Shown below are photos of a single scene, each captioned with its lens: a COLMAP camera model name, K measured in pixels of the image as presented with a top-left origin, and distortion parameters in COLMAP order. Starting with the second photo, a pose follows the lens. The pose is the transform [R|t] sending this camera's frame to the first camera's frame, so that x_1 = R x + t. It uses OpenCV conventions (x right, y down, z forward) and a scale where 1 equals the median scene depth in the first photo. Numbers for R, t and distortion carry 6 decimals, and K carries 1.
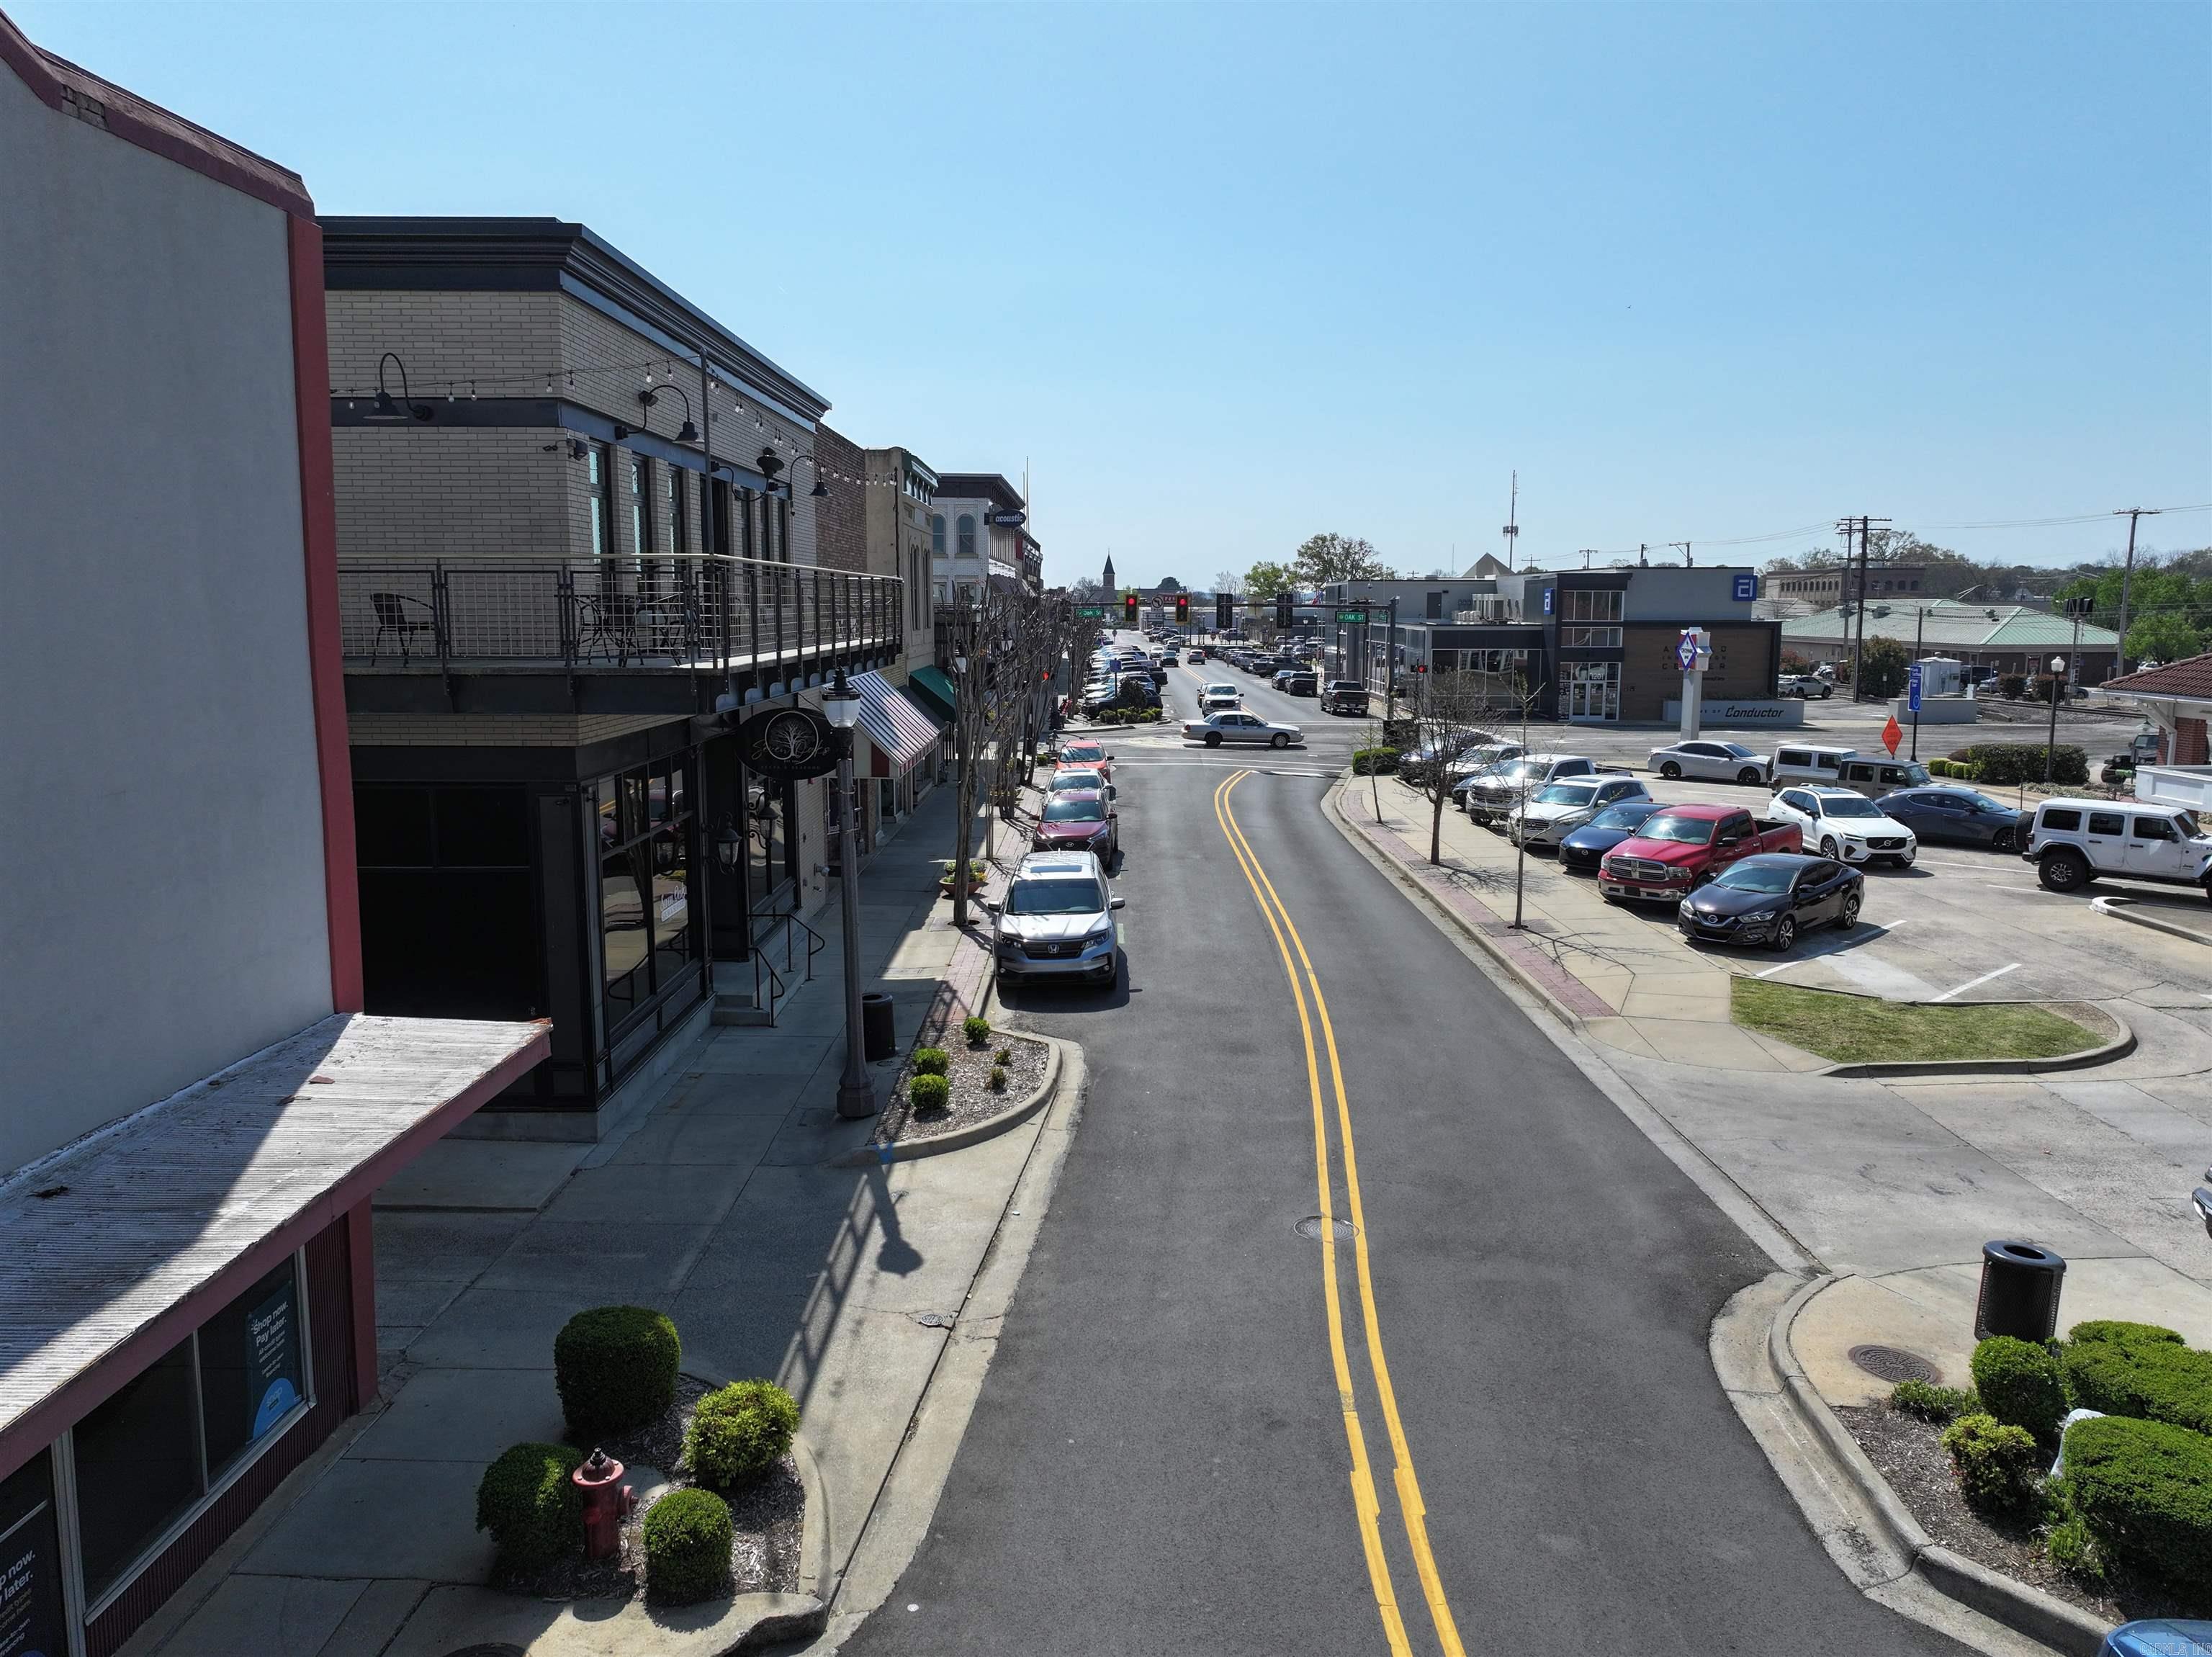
lens RADIAL K [[1585.9, 0, 1105.3], [0, 1585.9, 827.5], [0, 0, 1]] dist [0.018589, 0.000566]
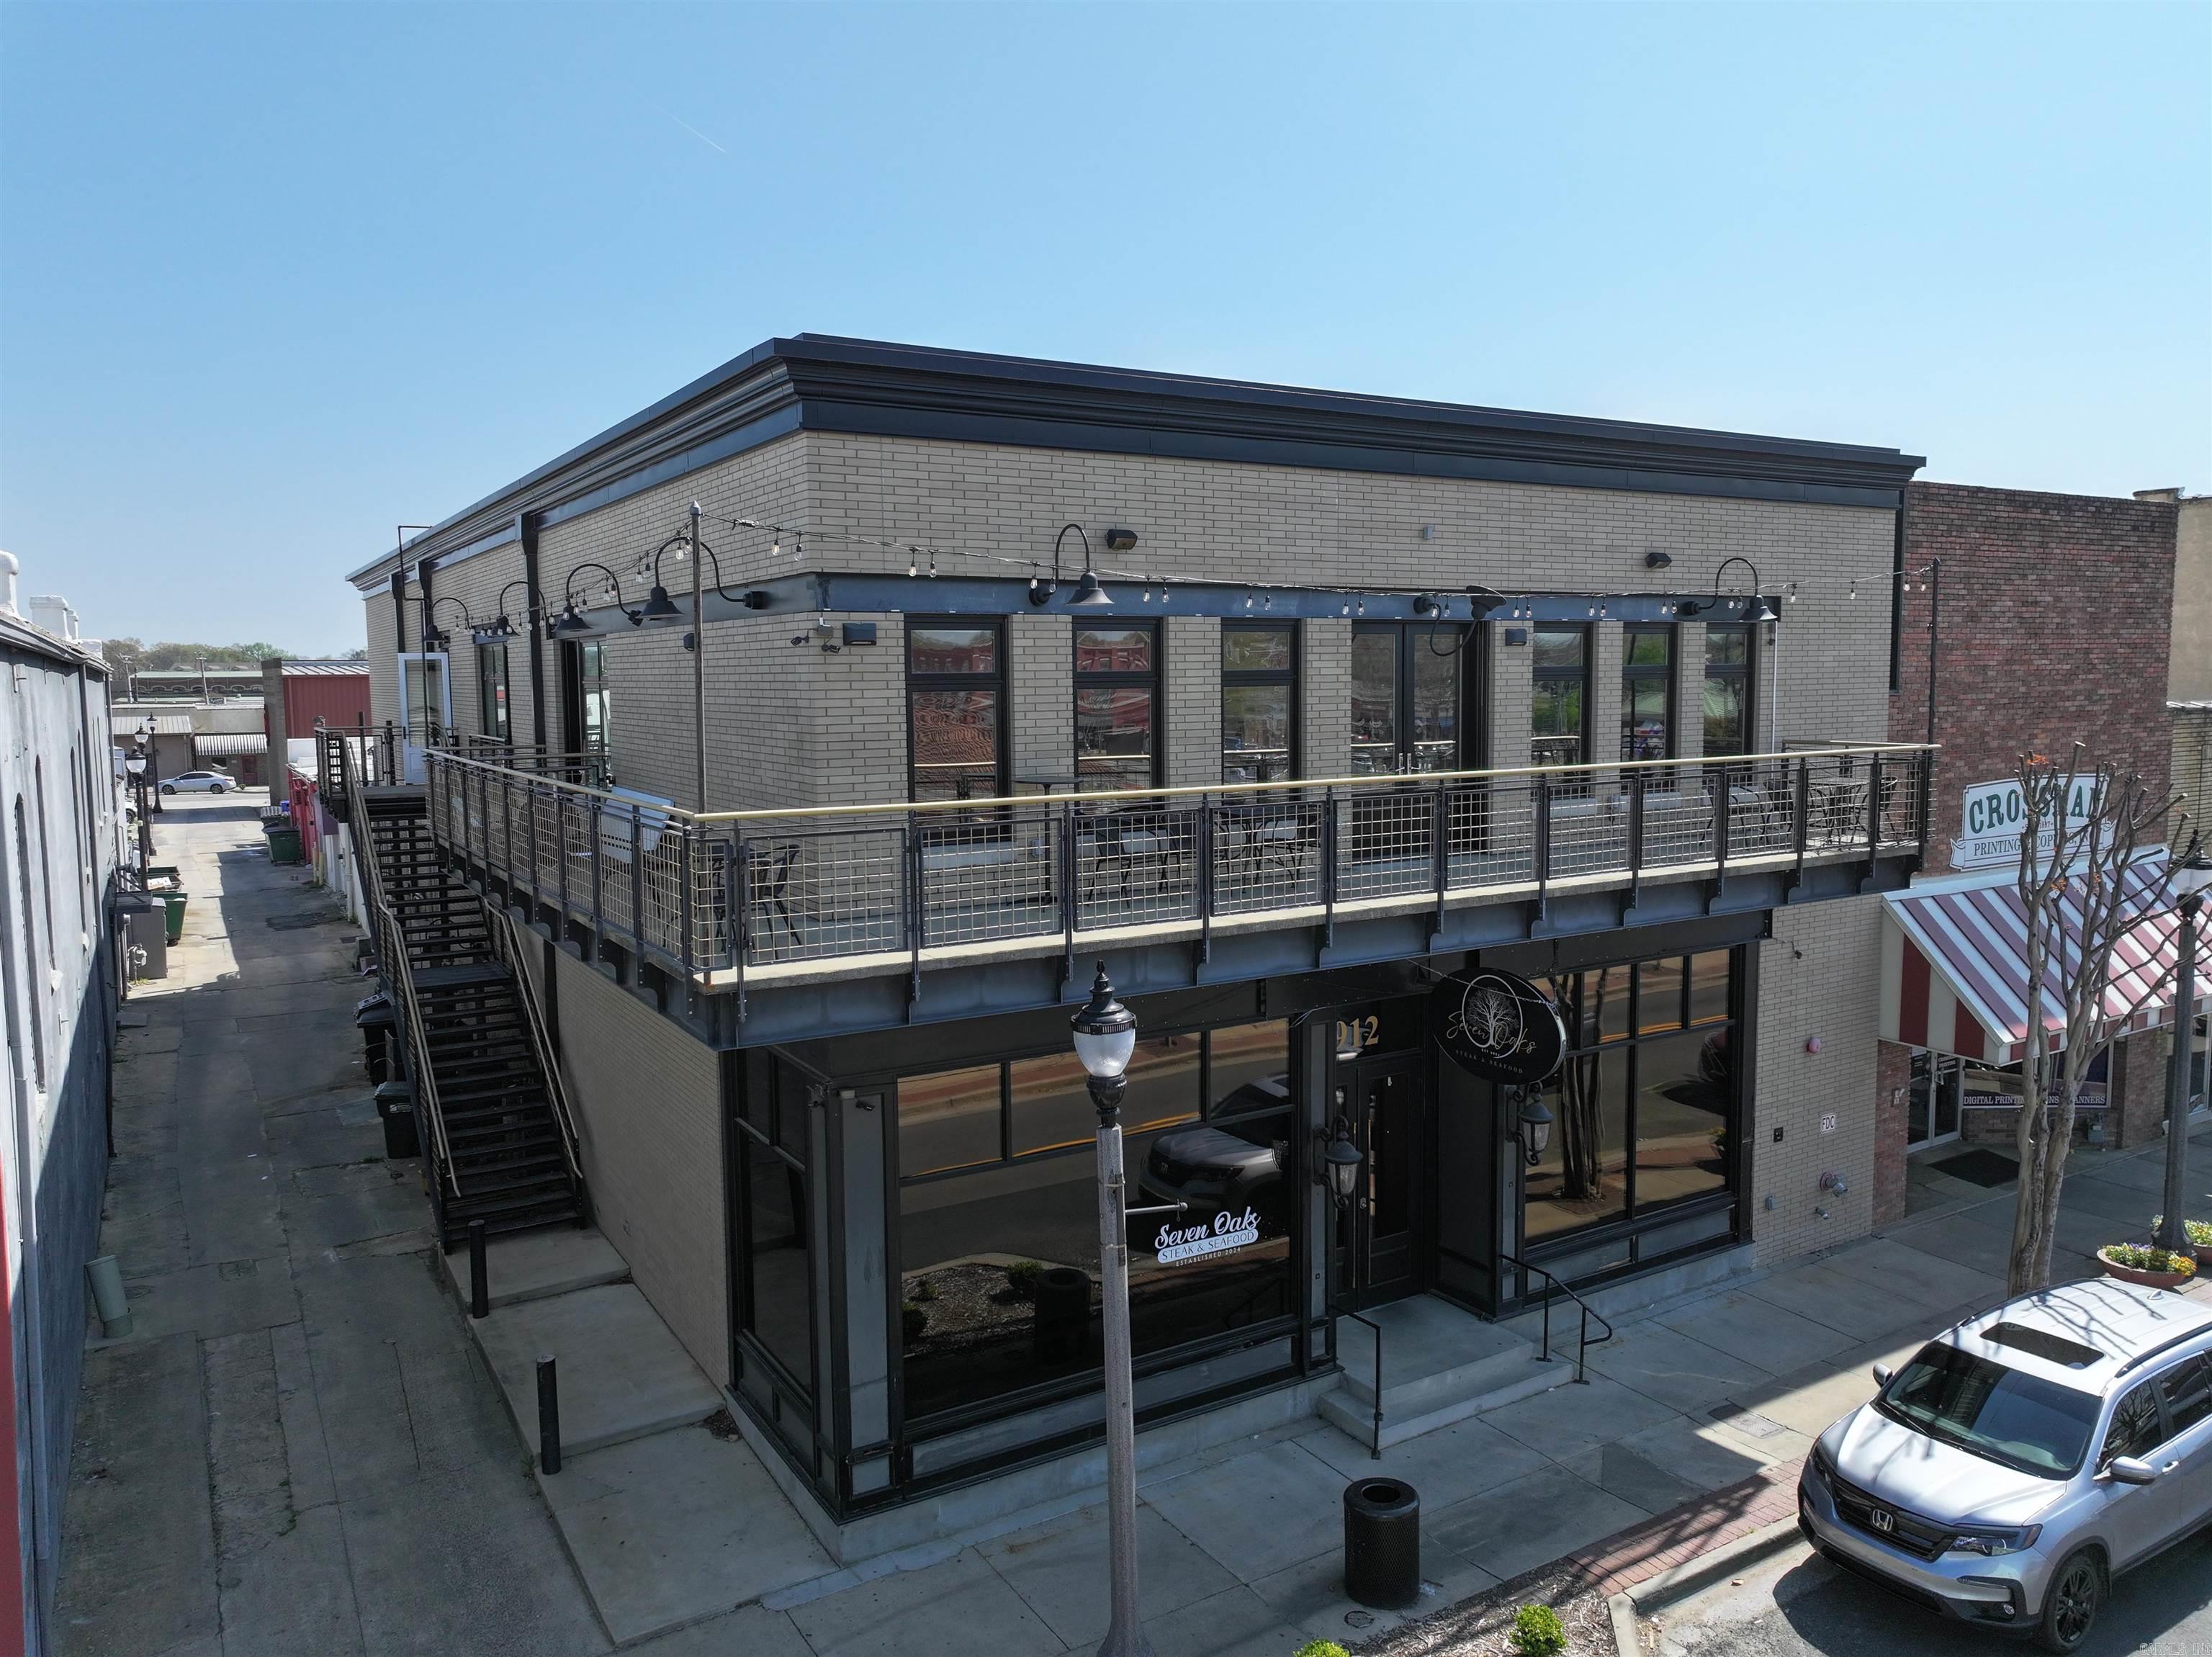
lens RADIAL K [[1554.2, 0, 1119.5], [0, 1554.2, 813.5], [0, 0, 1]] dist [-0.007725, 0.016907]
pose [[0.518658, 0.071226, -0.852010, 0.339416], [-0.109526, 0.993849, 0.016410, -0.176105], [0.847937, 0.084805, 0.523269, 0.713620]]
